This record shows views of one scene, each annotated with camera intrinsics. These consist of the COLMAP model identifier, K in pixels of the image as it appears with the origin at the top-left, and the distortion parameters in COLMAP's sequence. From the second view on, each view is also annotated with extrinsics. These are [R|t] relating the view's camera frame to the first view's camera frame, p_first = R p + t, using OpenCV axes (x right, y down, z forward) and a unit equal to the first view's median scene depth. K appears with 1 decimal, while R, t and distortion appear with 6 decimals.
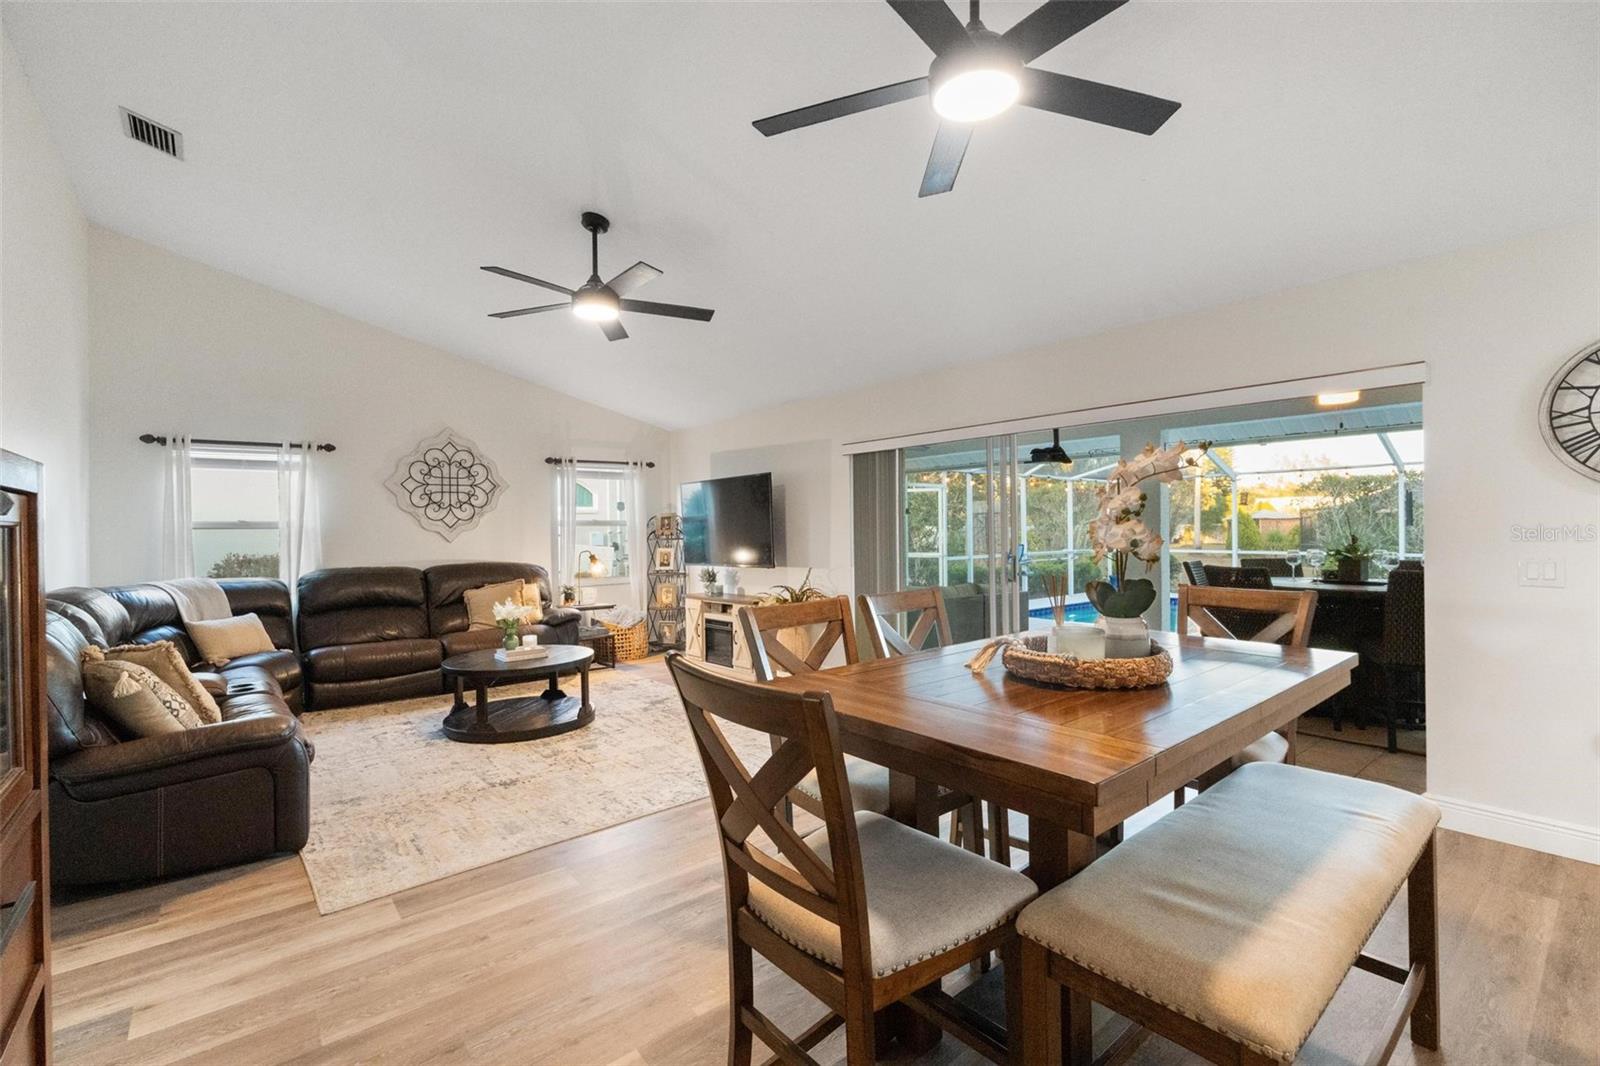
lens RADIAL K [[710.6, 0, 801.3], [0, 710.6, 525.4], [0, 0, 1]] dist [-0.001482, -0.000511]
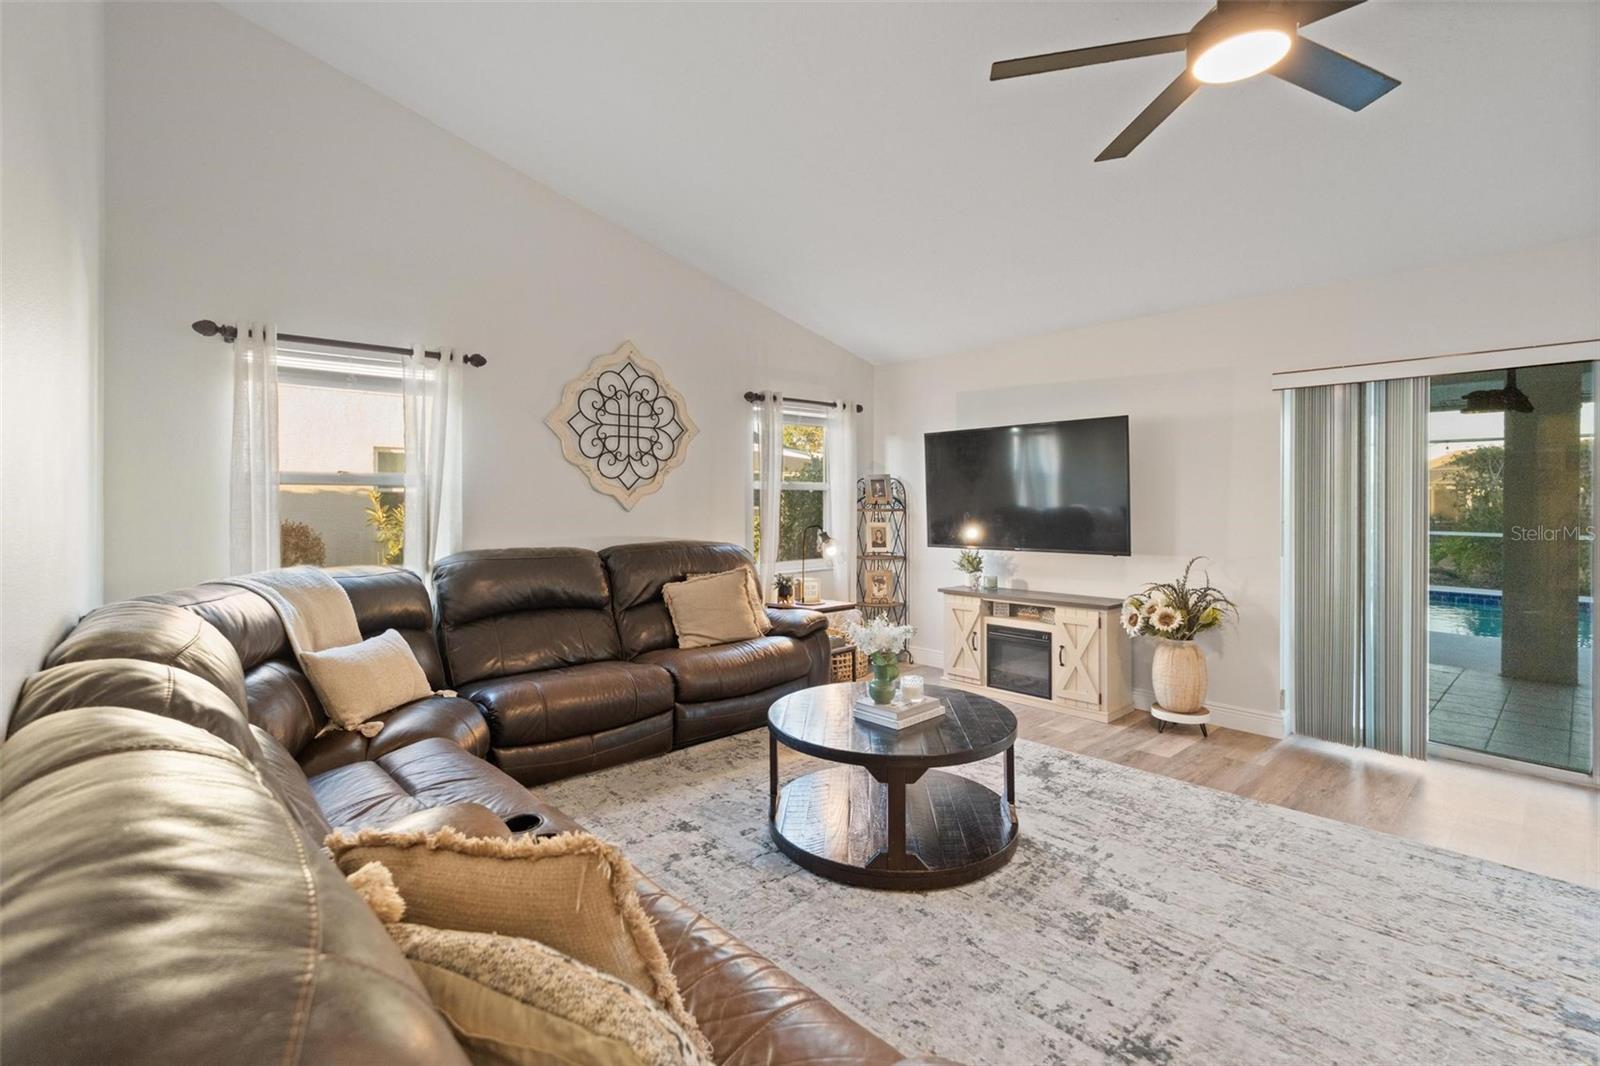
lens RADIAL K [[722.7, 0, 794.2], [0, 722.7, 499.7], [0, 0, 1]] dist [0.000034, 0.000348]
pose [[0.998737, 0.013964, 0.048266, -0.395025], [-0.014370, 0.999864, 0.008076, 0.005470], [-0.048147, -0.008759, 0.998802, 0.325781]]
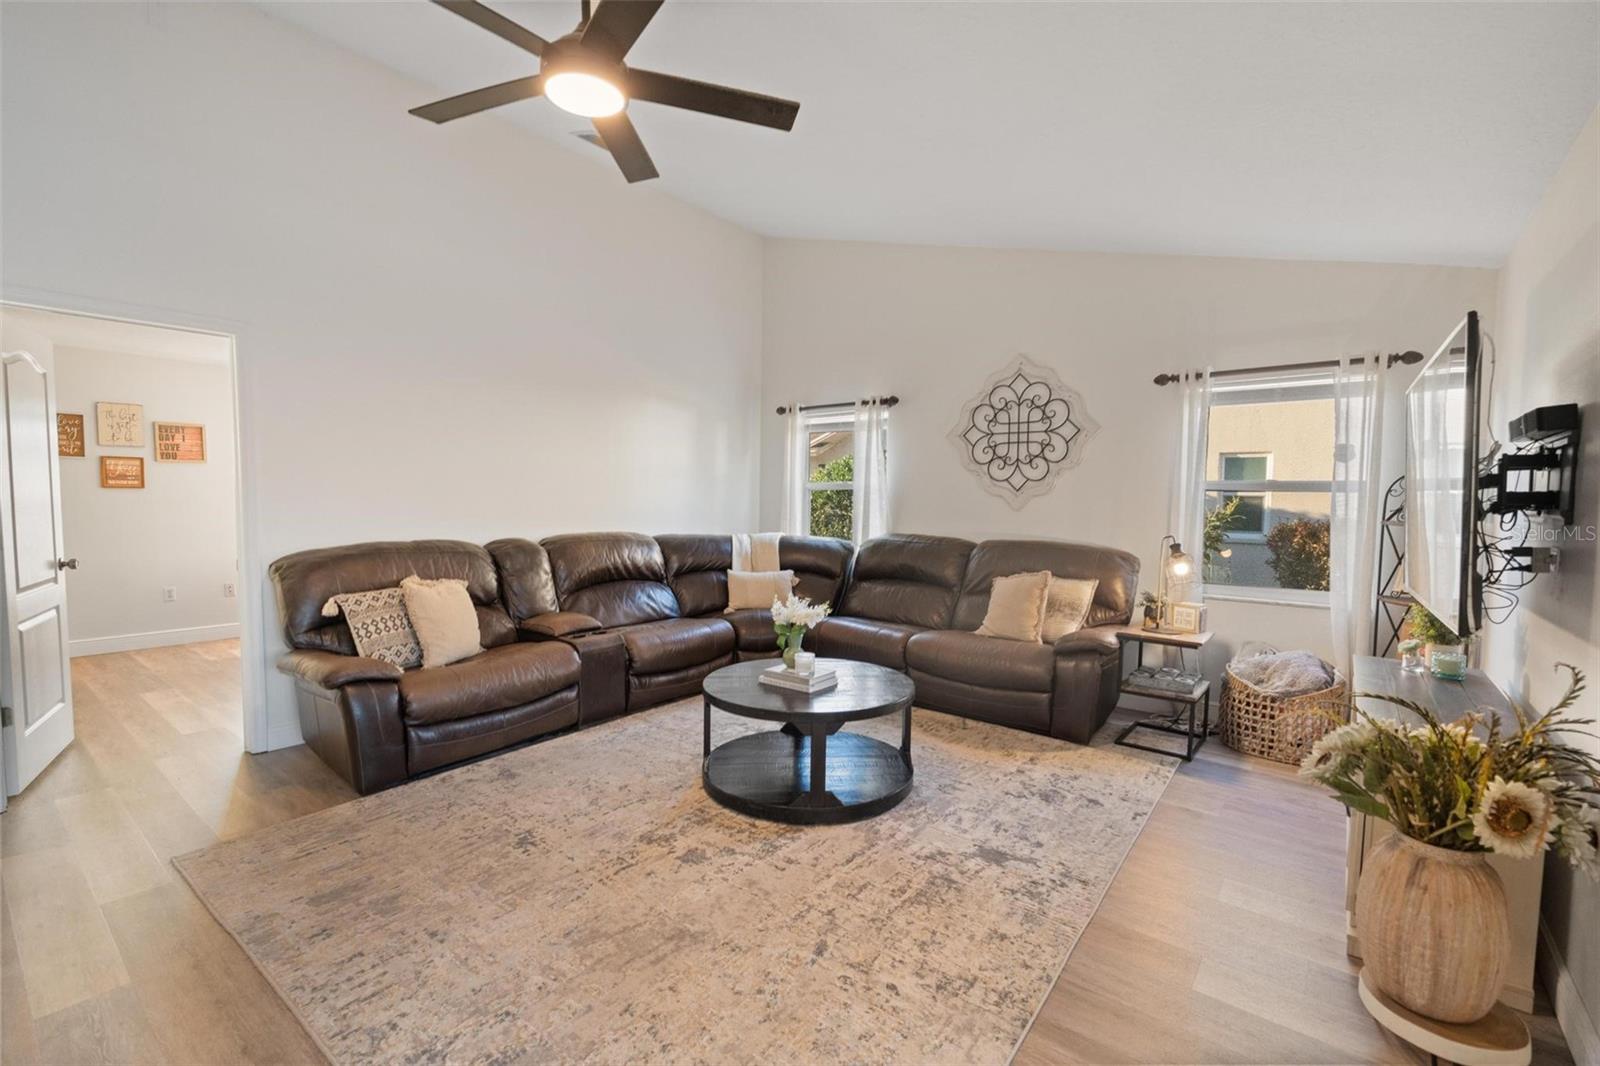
lens RADIAL K [[703.7, 0, 800.0], [0, 703.7, 533.0], [0, 0, 1]] dist [0.000766, 0.000126]
pose [[0.206924, 0.069506, -0.975885, 0.191751], [-0.009418, 0.997569, 0.069053, -0.001534], [0.978312, -0.005097, 0.207075, 0.669124]]
